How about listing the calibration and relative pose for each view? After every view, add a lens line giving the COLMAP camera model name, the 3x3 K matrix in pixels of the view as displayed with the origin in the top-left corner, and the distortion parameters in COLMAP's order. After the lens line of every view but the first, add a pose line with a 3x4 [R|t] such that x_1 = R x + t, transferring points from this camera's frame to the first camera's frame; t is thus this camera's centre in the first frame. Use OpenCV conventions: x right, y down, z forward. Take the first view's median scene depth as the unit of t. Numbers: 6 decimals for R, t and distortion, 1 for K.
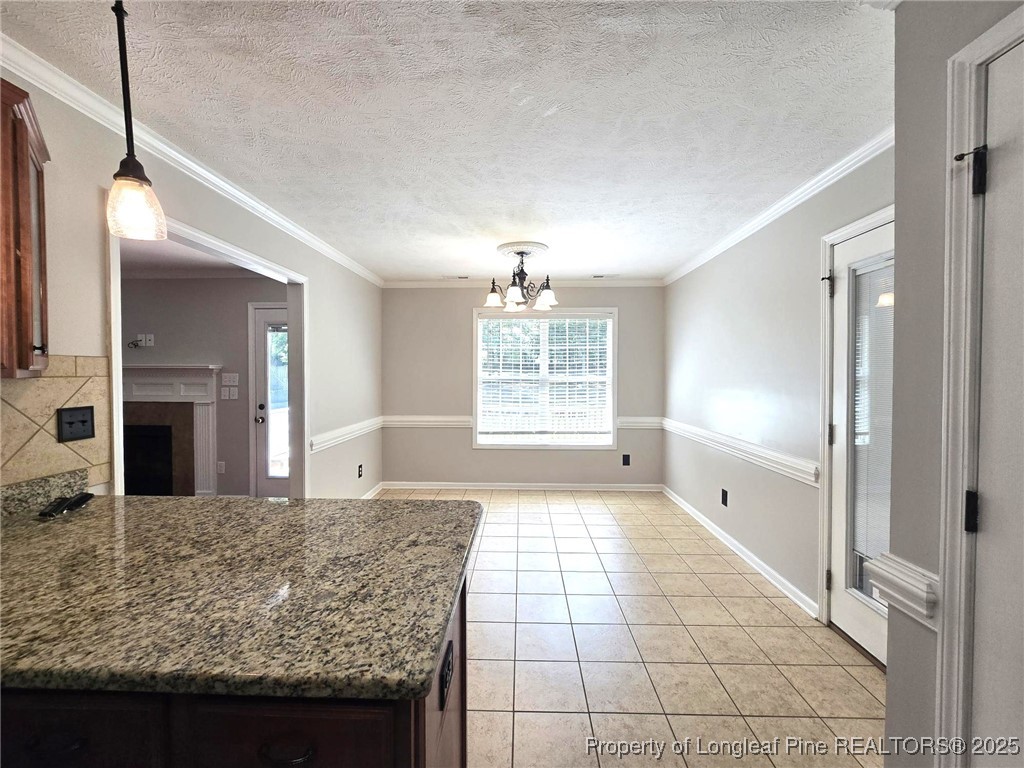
lens RADIAL K [[420.5, 0, 510.6], [0, 420.5, 378.9], [0, 0, 1]] dist [-0.003178, 0.000125]
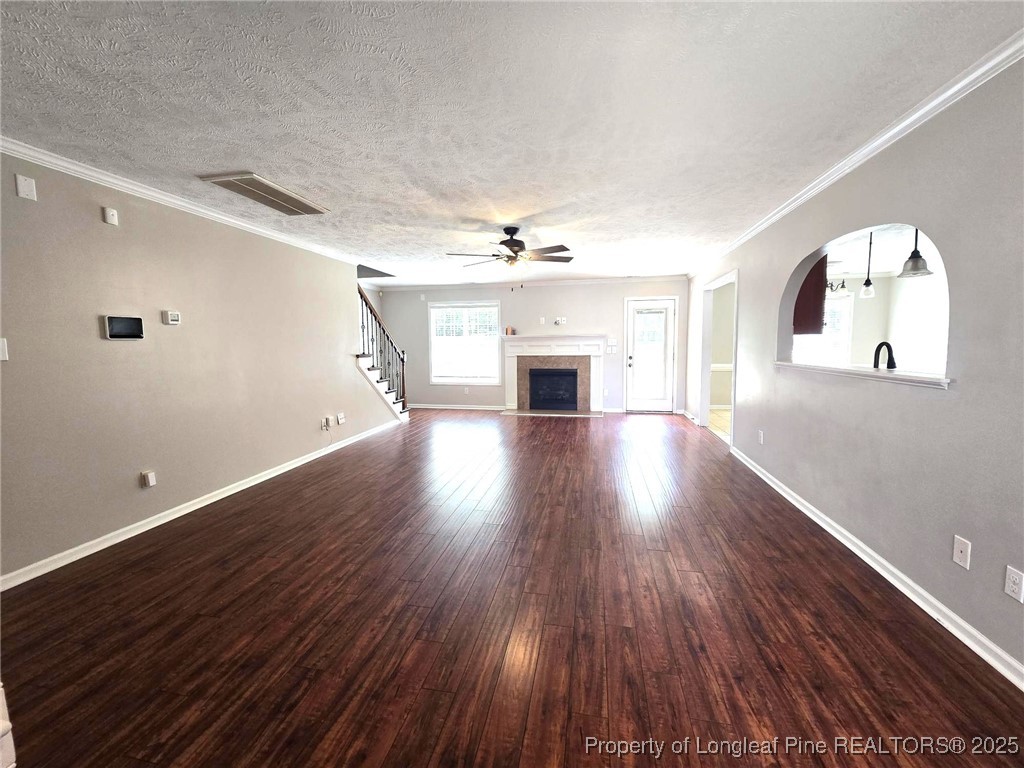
lens RADIAL K [[418.7, 0, 510.0], [0, 418.7, 380.0], [0, 0, 1]] dist [-0.001267, -0.000241]
pose [[0.985979, 0.002513, -0.166853, -0.800835], [0.010126, 0.997143, 0.074853, 0.023180], [0.166565, -0.075493, 0.983136, -0.796232]]
